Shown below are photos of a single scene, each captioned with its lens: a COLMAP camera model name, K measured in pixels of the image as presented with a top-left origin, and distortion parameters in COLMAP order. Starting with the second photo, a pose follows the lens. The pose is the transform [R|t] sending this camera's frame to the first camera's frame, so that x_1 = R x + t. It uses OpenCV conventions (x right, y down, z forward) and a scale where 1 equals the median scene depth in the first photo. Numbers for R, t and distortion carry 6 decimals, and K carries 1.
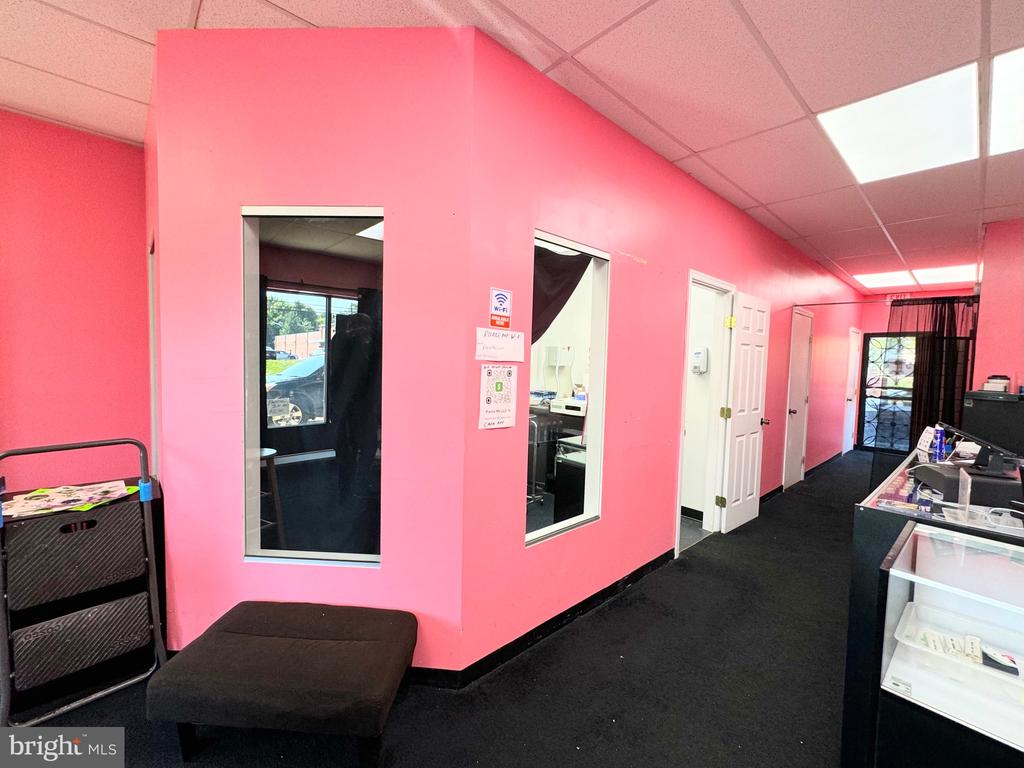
lens RADIAL K [[411.2, 0, 517.9], [0, 411.2, 385.6], [0, 0, 1]] dist [-0.002878, 0.000084]
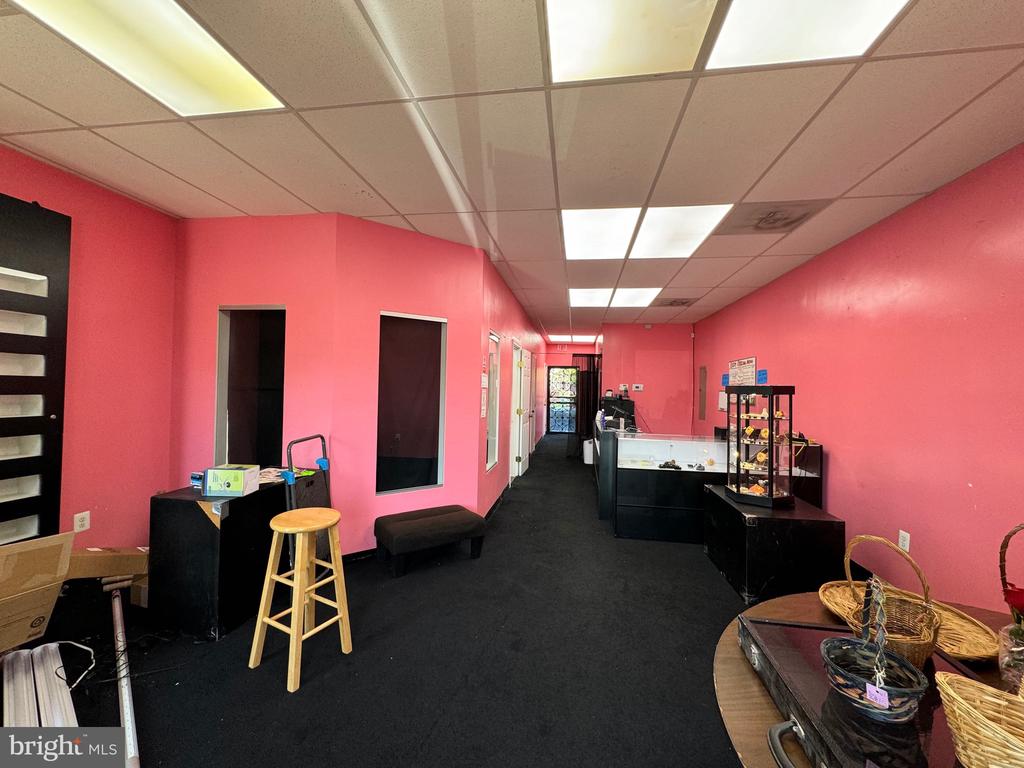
lens RADIAL K [[411.2, 0, 509.3], [0, 411.2, 381.4], [0, 0, 1]] dist [-0.002878, 0.000084]
pose [[0.776001, -0.000810, 0.630731, -0.375919], [0.033389, 0.998650, -0.039797, 0.000880], [-0.629847, 0.051942, 0.774981, -0.231994]]
